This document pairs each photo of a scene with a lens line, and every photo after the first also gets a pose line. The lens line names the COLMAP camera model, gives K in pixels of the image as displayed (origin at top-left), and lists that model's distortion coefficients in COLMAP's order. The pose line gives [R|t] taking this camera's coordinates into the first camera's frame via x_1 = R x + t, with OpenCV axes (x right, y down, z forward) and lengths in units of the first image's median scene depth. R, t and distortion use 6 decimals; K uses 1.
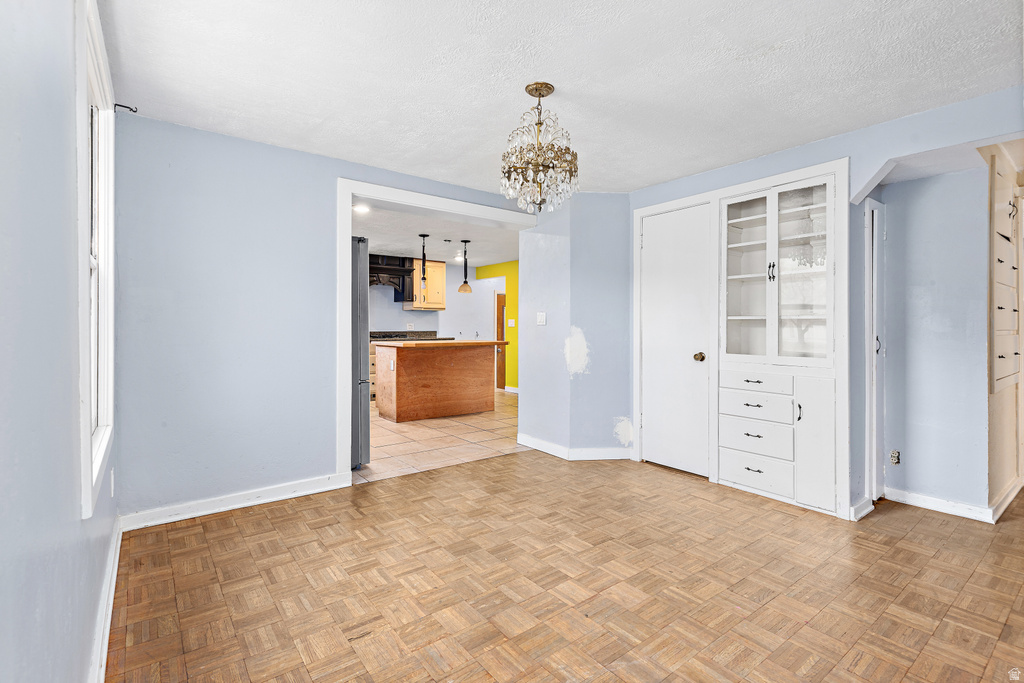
lens RADIAL K [[473.9, 0, 510.4], [0, 473.9, 334.9], [0, 0, 1]] dist [-0.000057, -0.000004]
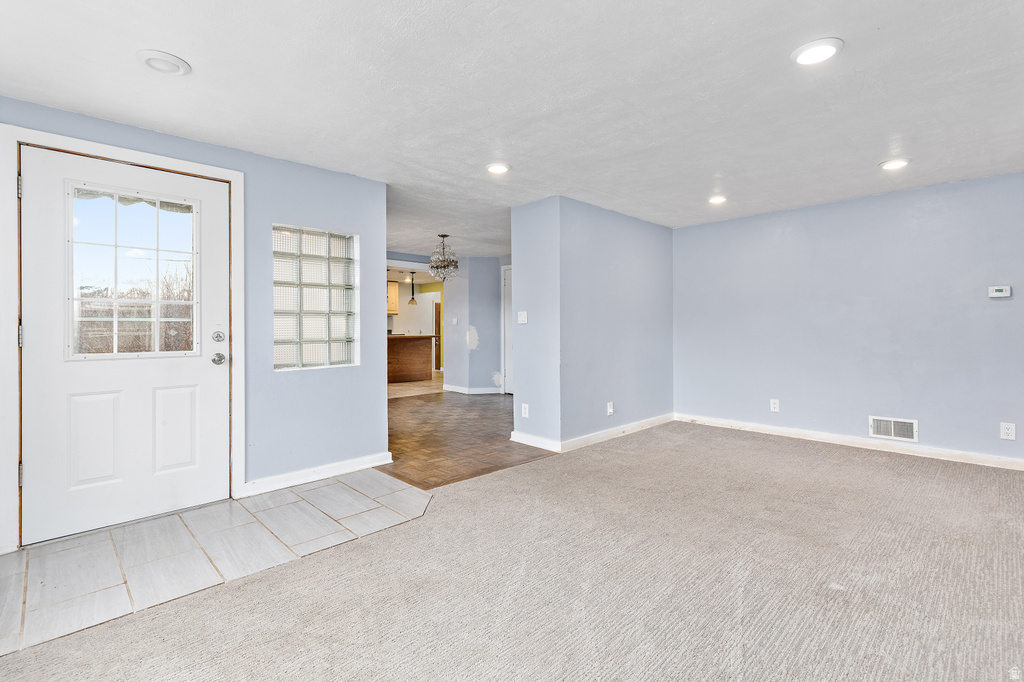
lens RADIAL K [[473.9, 0, 513.8], [0, 473.9, 335.0], [0, 0, 1]] dist [-0.000057, -0.000004]
pose [[0.992527, -0.006406, 0.121859, 0.047261], [0.006290, 0.999979, 0.001343, 0.012675], [-0.121865, -0.000567, 0.992547, -0.621254]]
